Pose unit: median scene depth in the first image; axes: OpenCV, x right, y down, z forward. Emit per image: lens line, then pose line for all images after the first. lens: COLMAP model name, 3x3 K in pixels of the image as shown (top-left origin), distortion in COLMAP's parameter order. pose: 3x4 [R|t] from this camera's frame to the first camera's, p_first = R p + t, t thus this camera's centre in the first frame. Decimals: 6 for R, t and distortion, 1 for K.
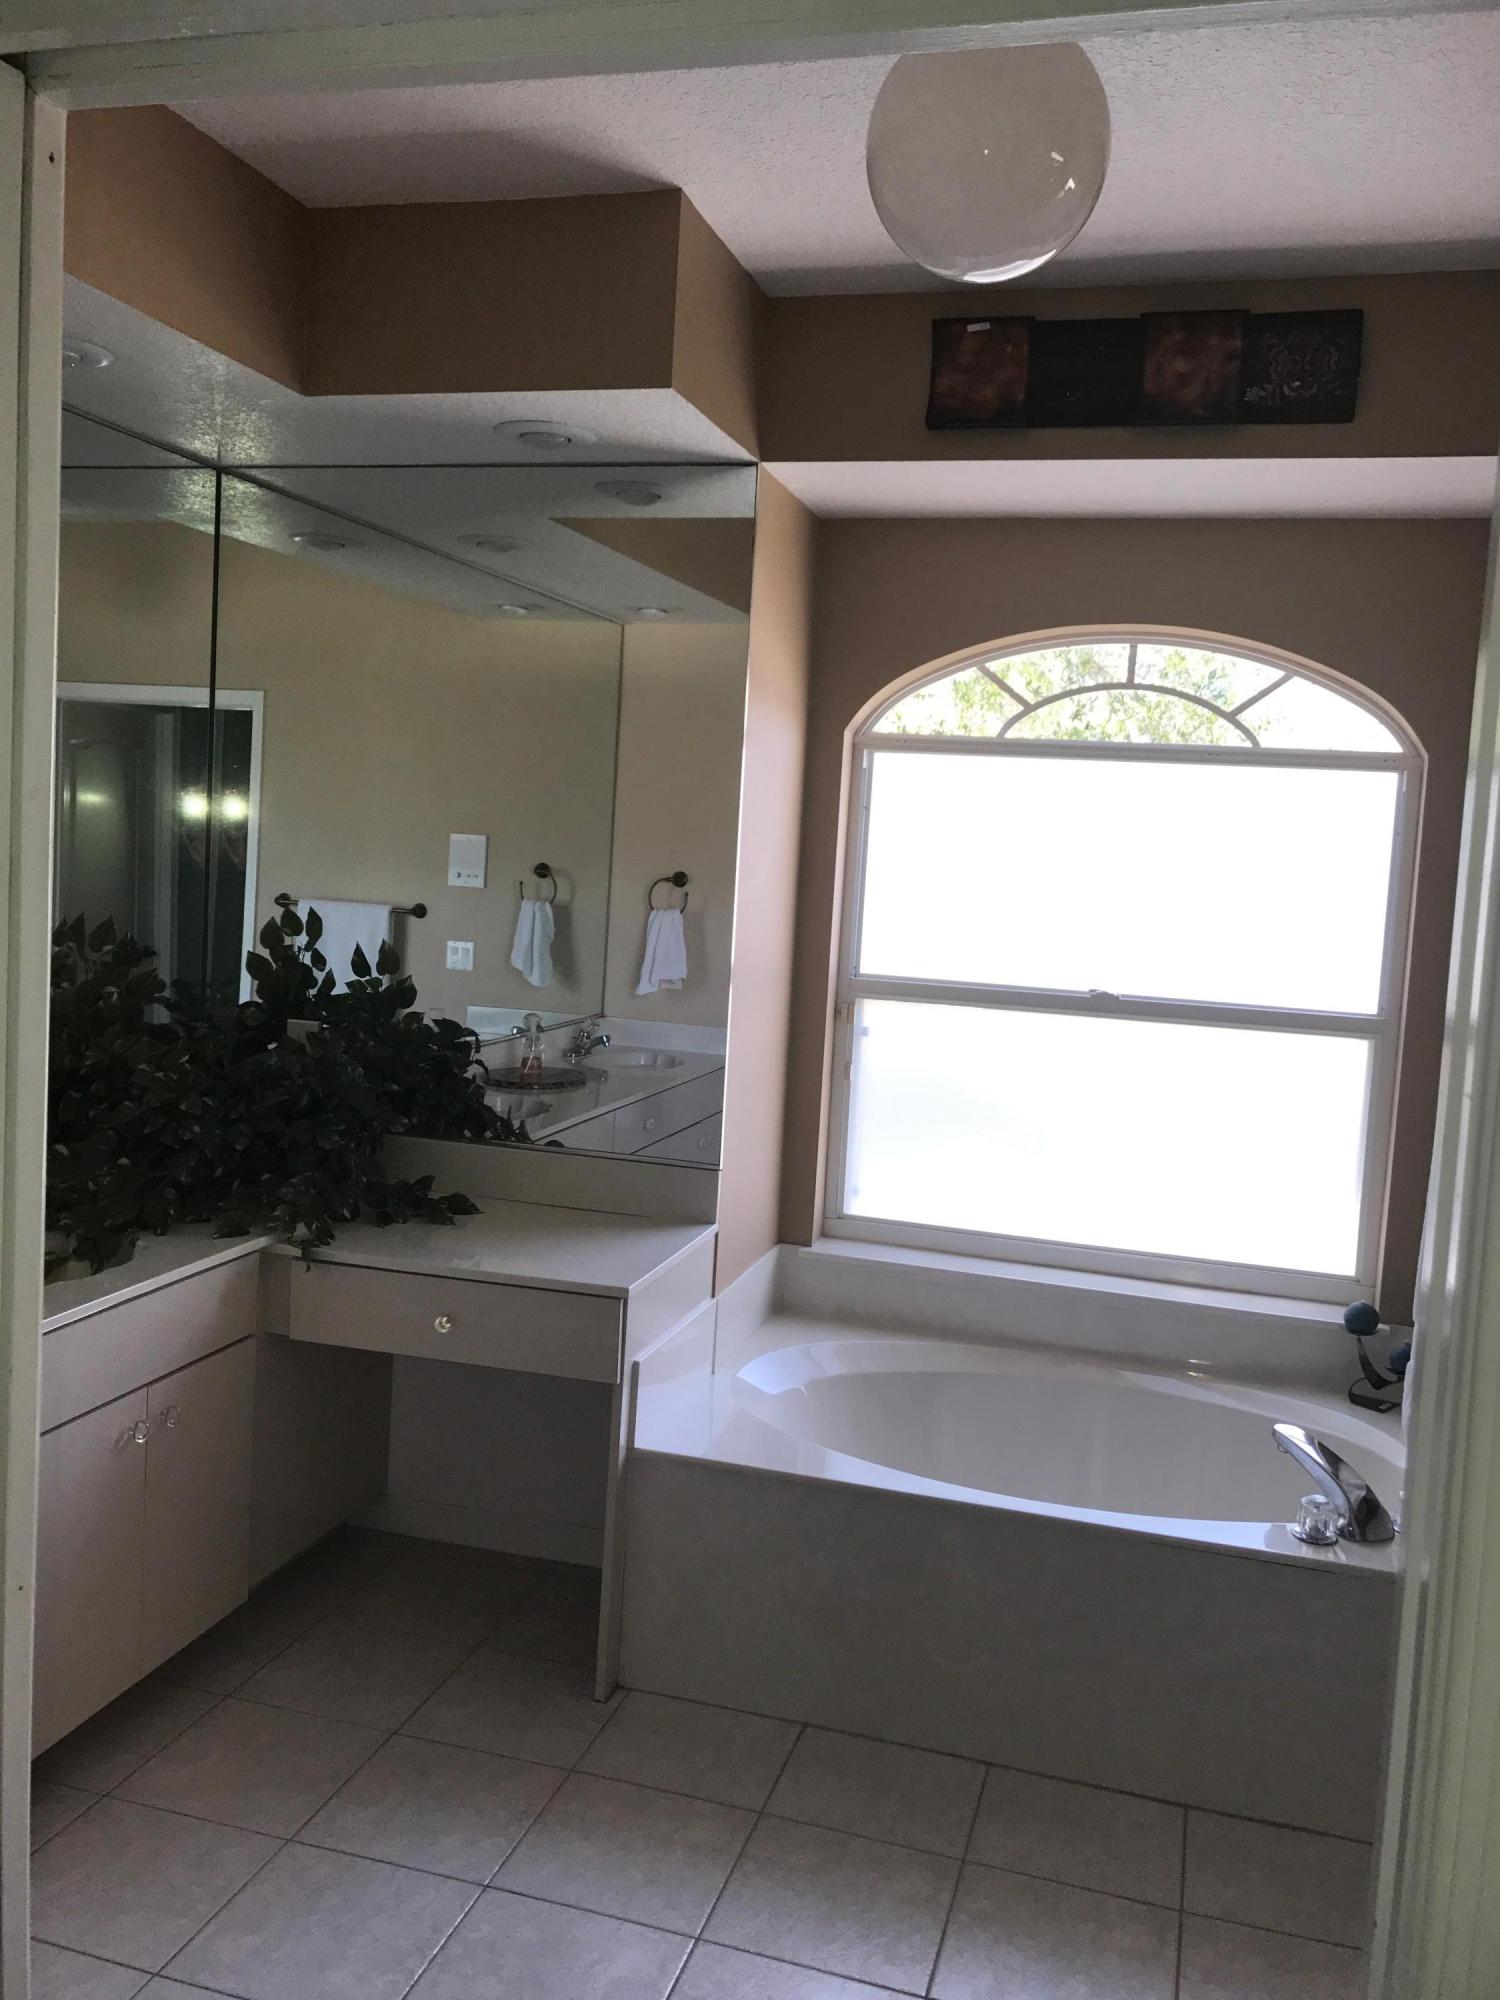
lens RADIAL K [[1690.5, 0, 750.0], [0, 1690.5, 1000.0], [0, 0, 1]] dist [0.057108, -0.093608]
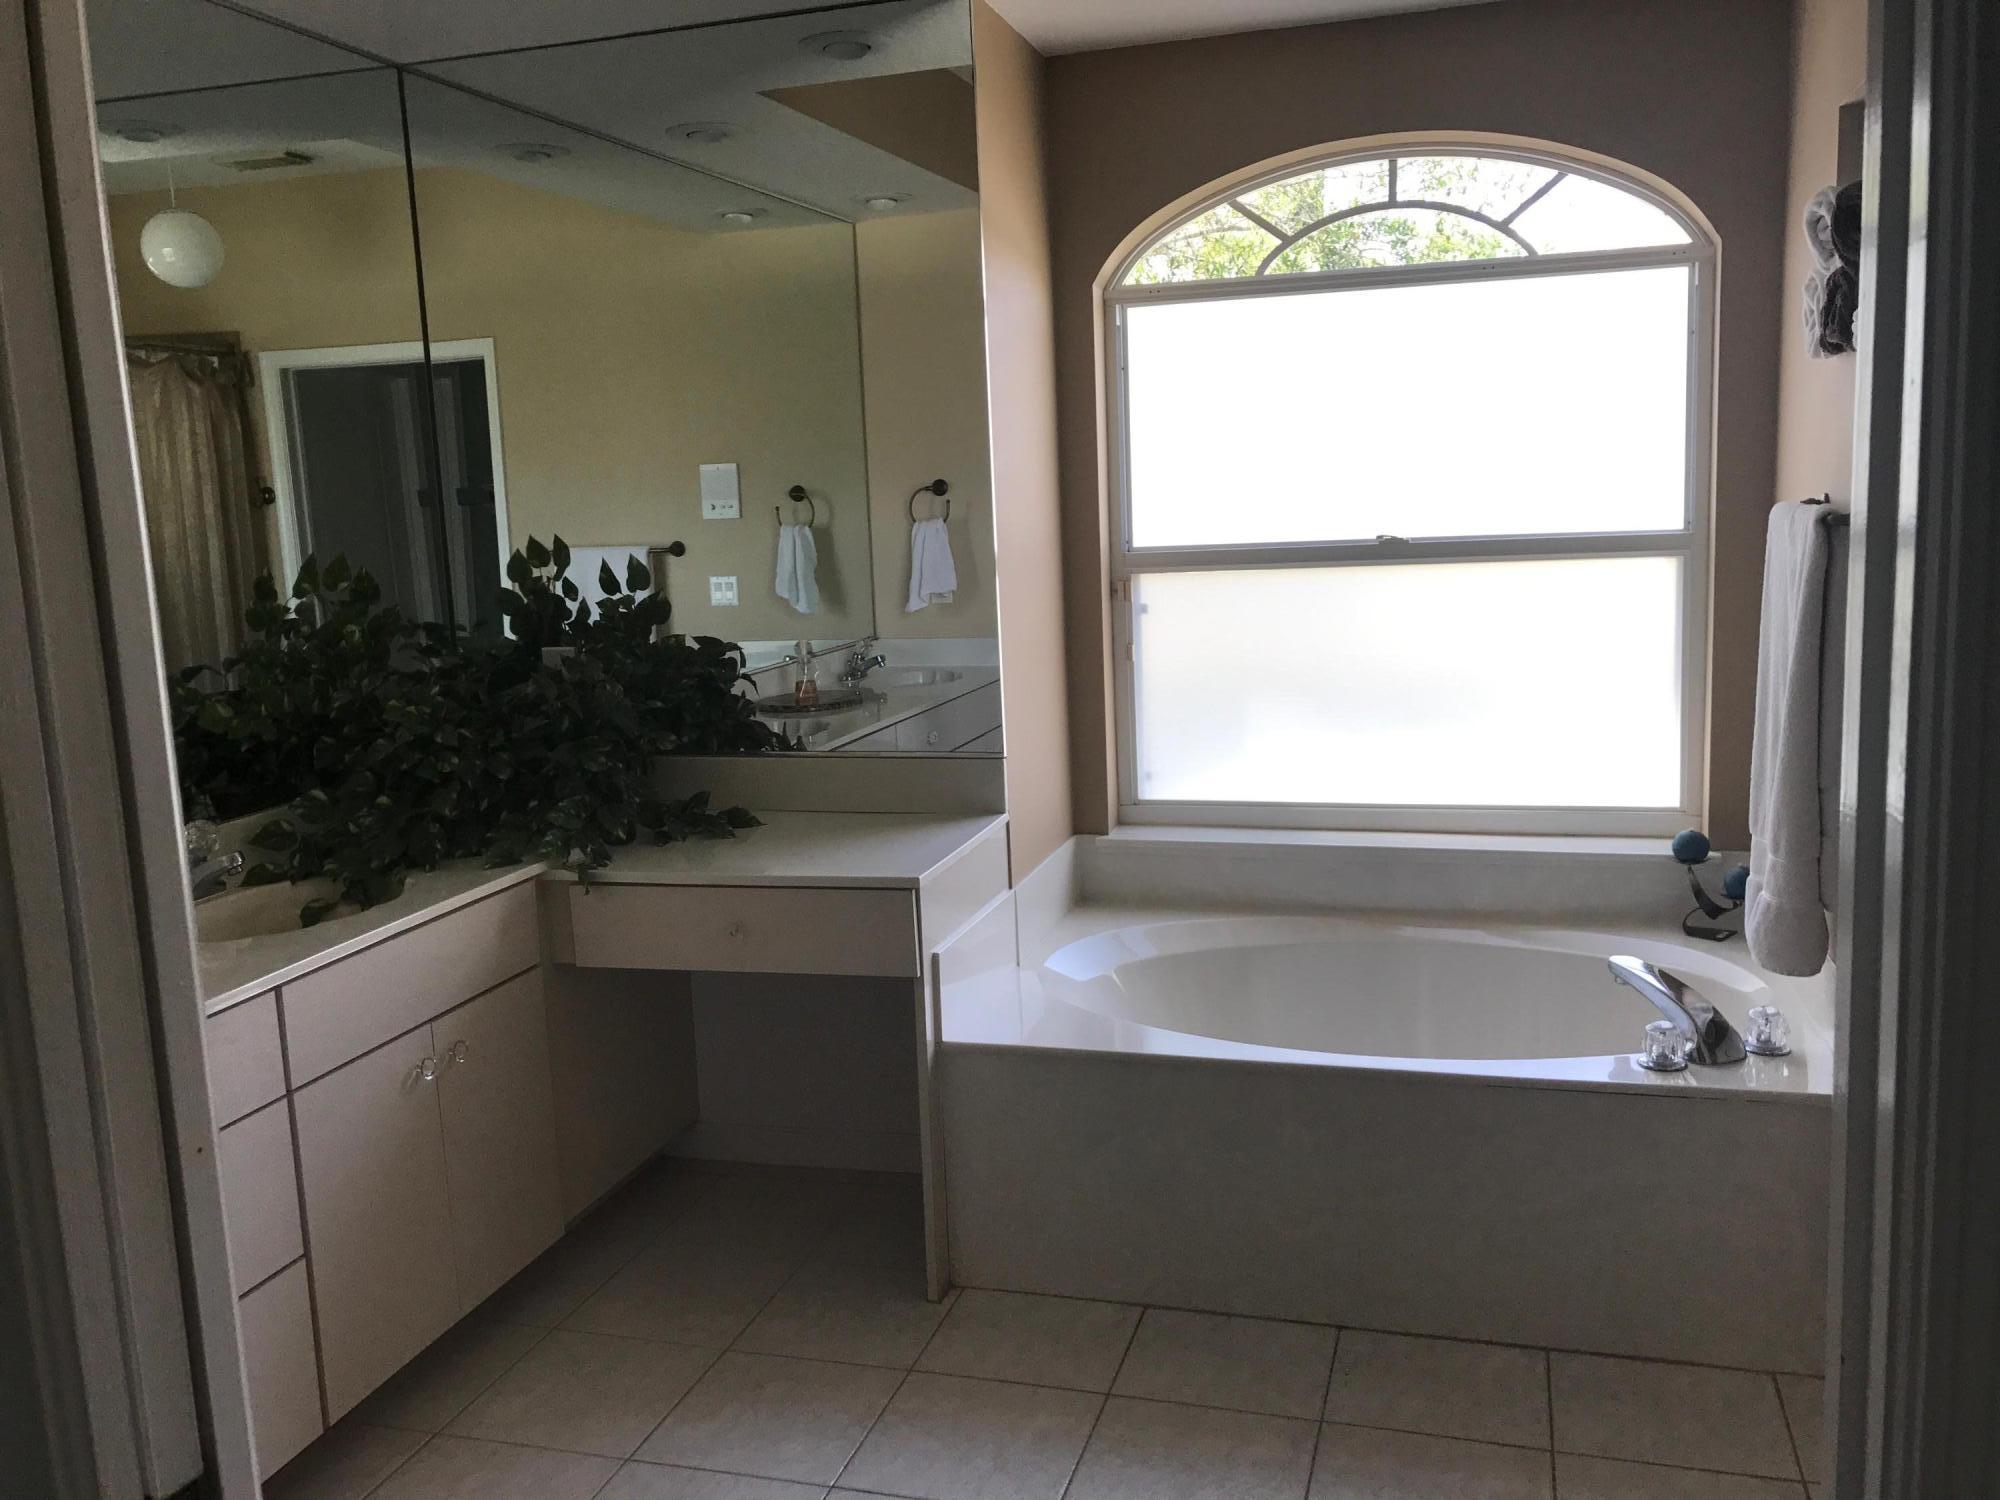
lens RADIAL K [[1690.5, 0, 1002.1], [0, 1690.5, 757.7], [0, 0, 1]] dist [0.057108, -0.093608]
pose [[0.995135, -0.095711, -0.023367, 0.002932], [0.097055, 0.993126, 0.065437, 0.037244], [0.016944, -0.067387, 0.997583, 0.045816]]
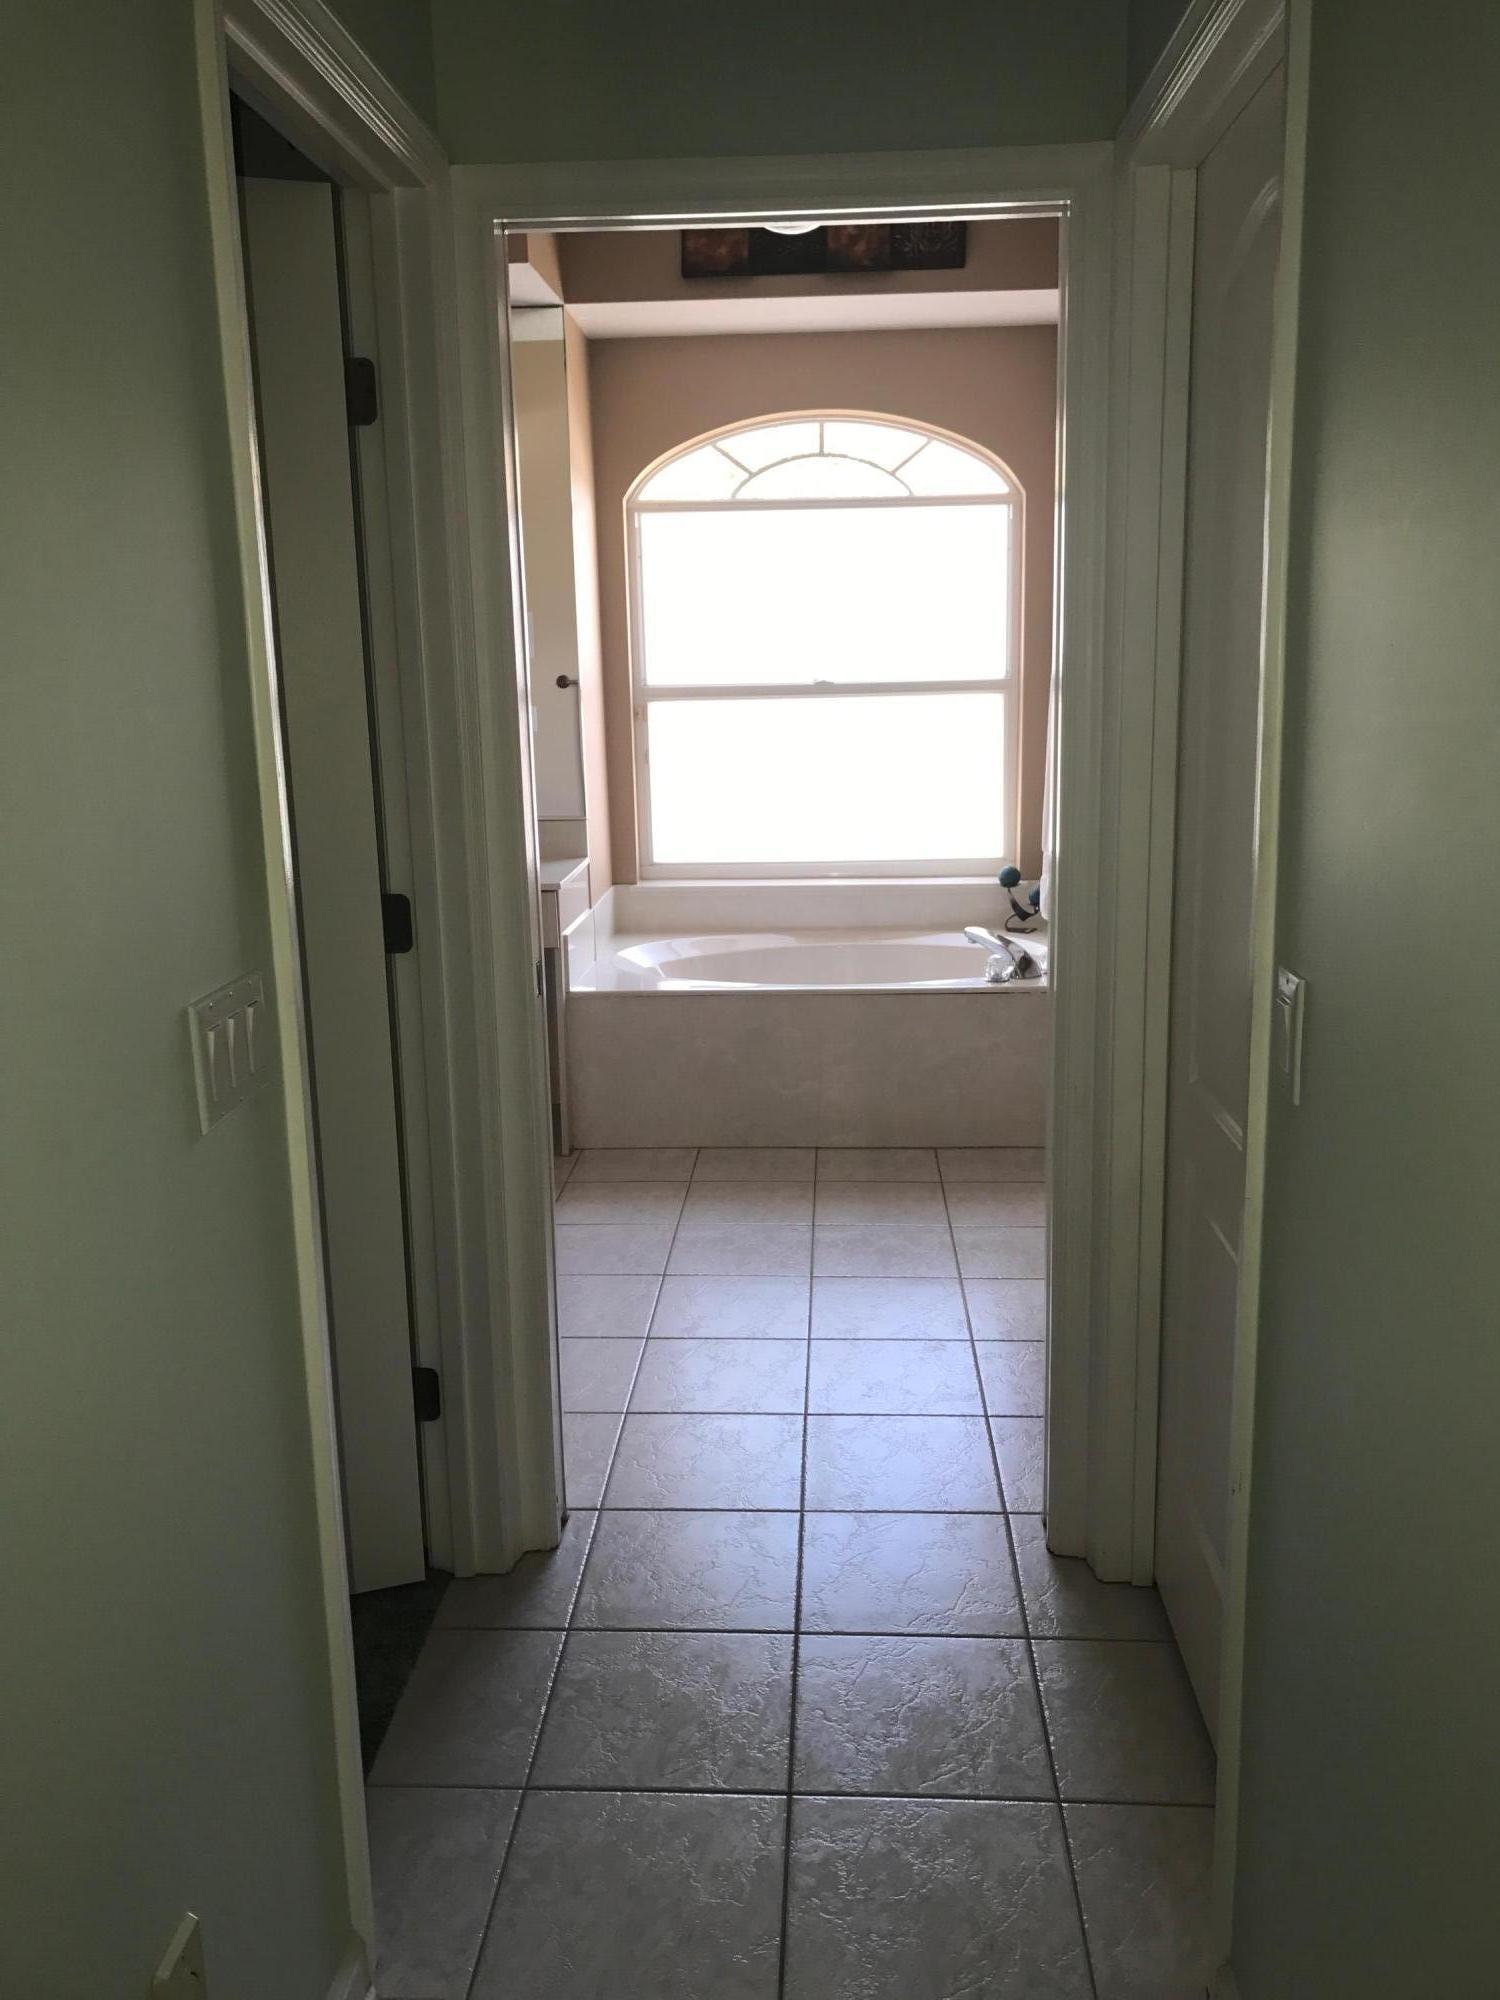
lens RADIAL K [[1678.3, 0, 754.7], [0, 1678.3, 1008.1], [0, 0, 1]] dist [0.133715, -0.389734]
pose [[0.971449, -0.122076, 0.203432, -0.183872], [0.095738, 0.986256, 0.134658, 0.077171], [-0.217074, -0.111337, 0.969785, -0.426158]]
